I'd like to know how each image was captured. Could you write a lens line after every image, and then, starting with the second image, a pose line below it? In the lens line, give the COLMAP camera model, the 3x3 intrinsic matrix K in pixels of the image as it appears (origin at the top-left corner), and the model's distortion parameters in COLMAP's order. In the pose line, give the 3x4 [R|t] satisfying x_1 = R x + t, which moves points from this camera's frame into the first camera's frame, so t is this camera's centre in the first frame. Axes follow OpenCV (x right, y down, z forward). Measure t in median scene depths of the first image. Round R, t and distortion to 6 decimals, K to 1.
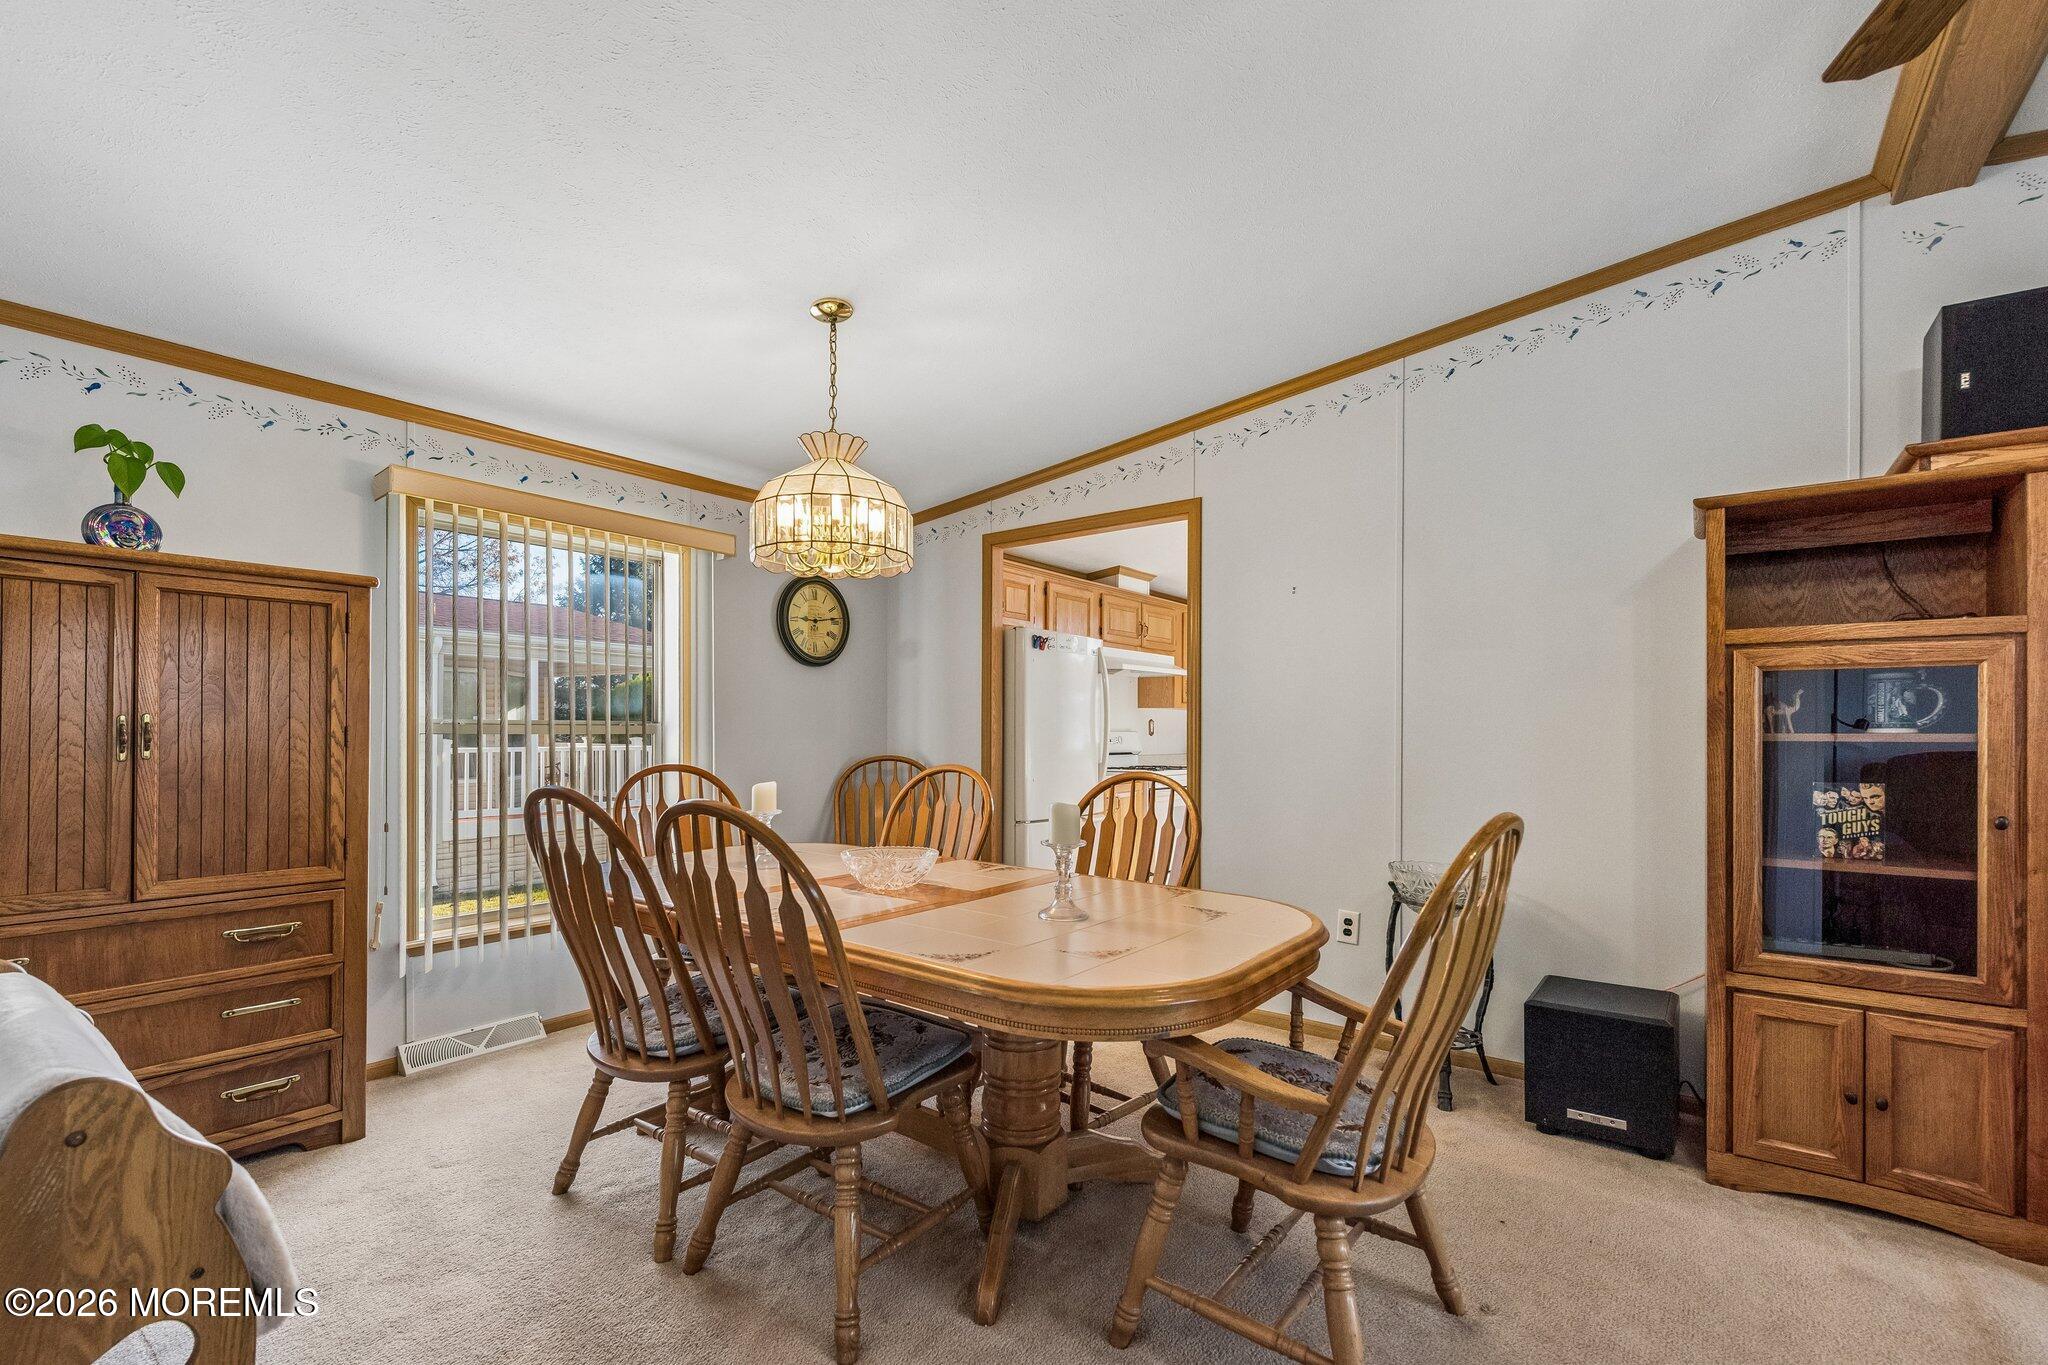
lens RADIAL K [[888.0, 0, 1015.1], [0, 888.0, 723.6], [0, 0, 1]] dist [-0.001875, -0.000391]
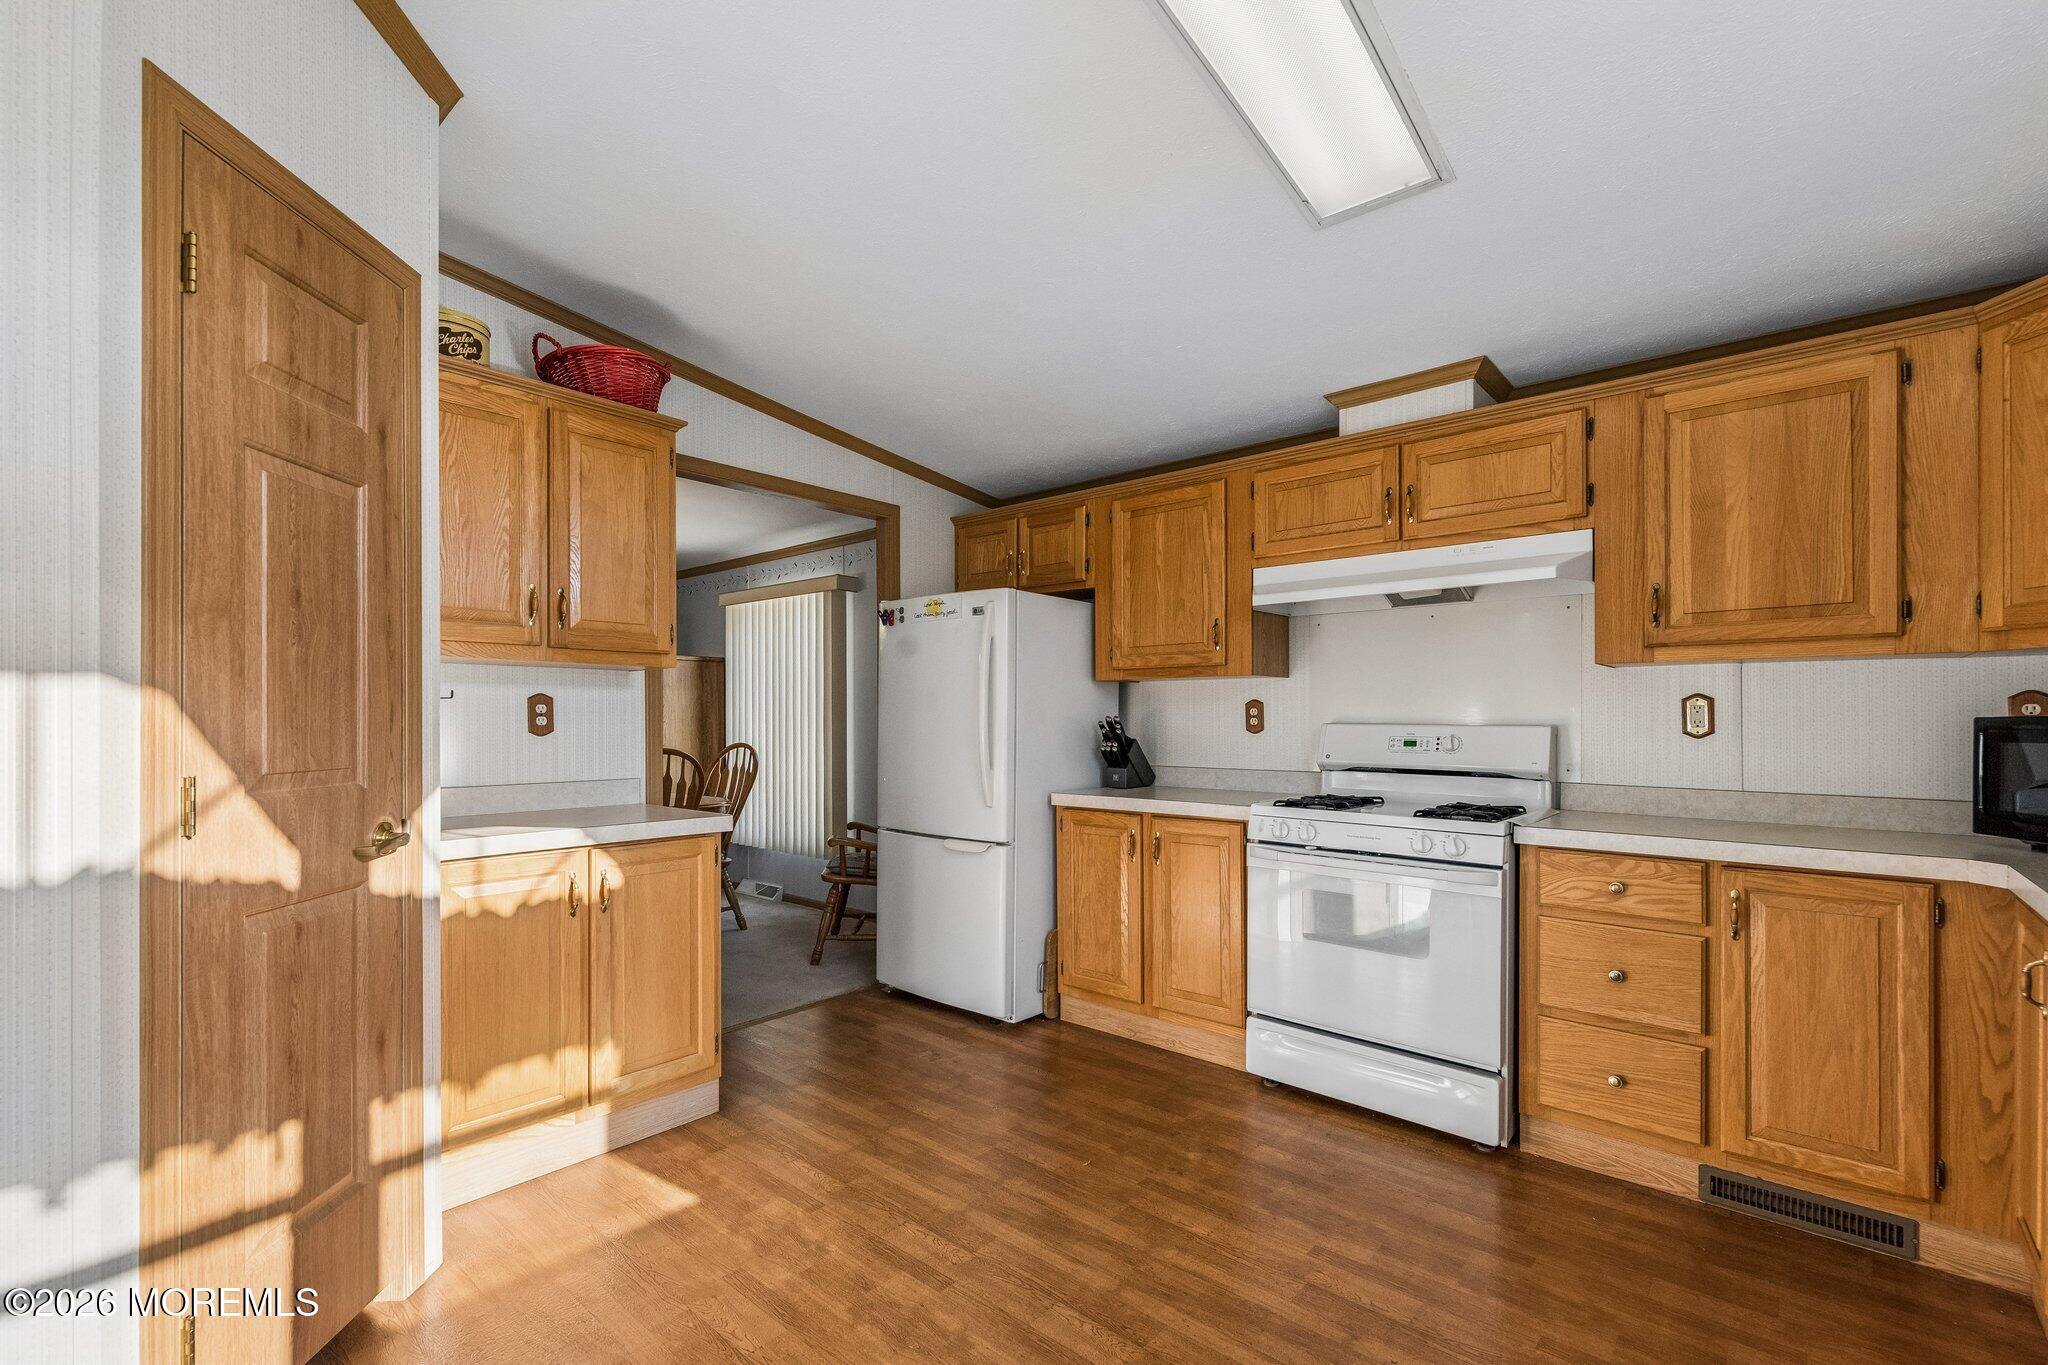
lens RADIAL K [[893.3, 0, 1019.3], [0, 893.3, 724.4], [0, 0, 1]] dist [0.000943, -0.000030]
pose [[-0.068027, 0.000214, -0.997683, 1.615572], [0.005134, 0.999987, -0.000136, 0.020174], [0.997670, -0.005132, -0.068027, 2.157204]]
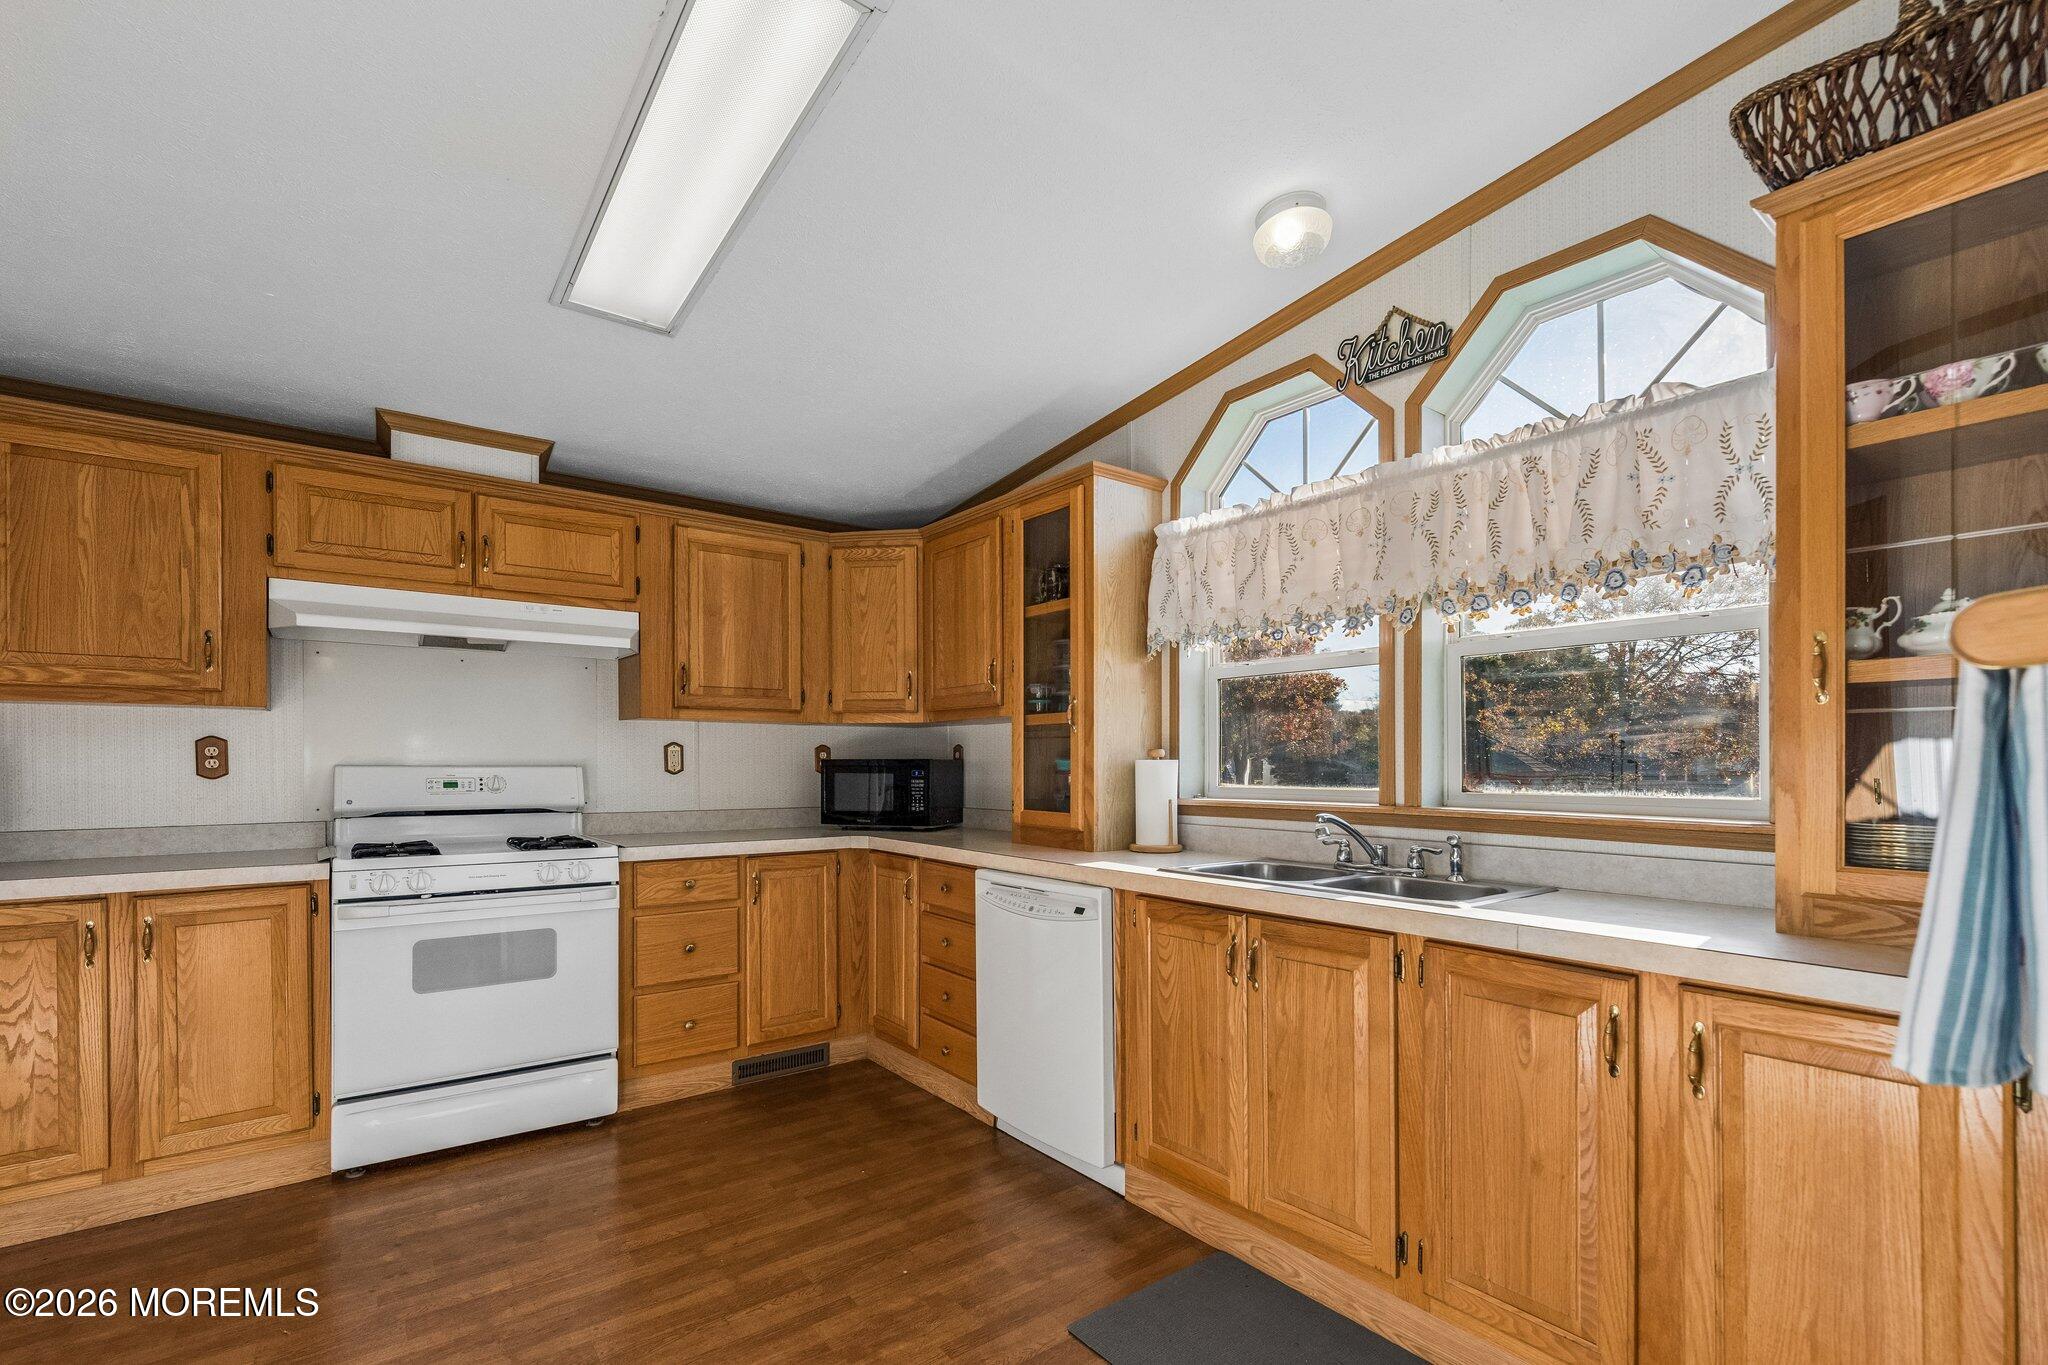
lens RADIAL K [[913.4, 0, 1027.8], [0, 913.4, 763.3], [0, 0, 1]] dist [-0.000587, -0.000970]
pose [[0.966169, -0.004115, -0.257878, 1.454086], [0.006379, 0.999948, 0.007943, 0.014450], [0.257832, -0.009319, 0.966145, 1.604055]]
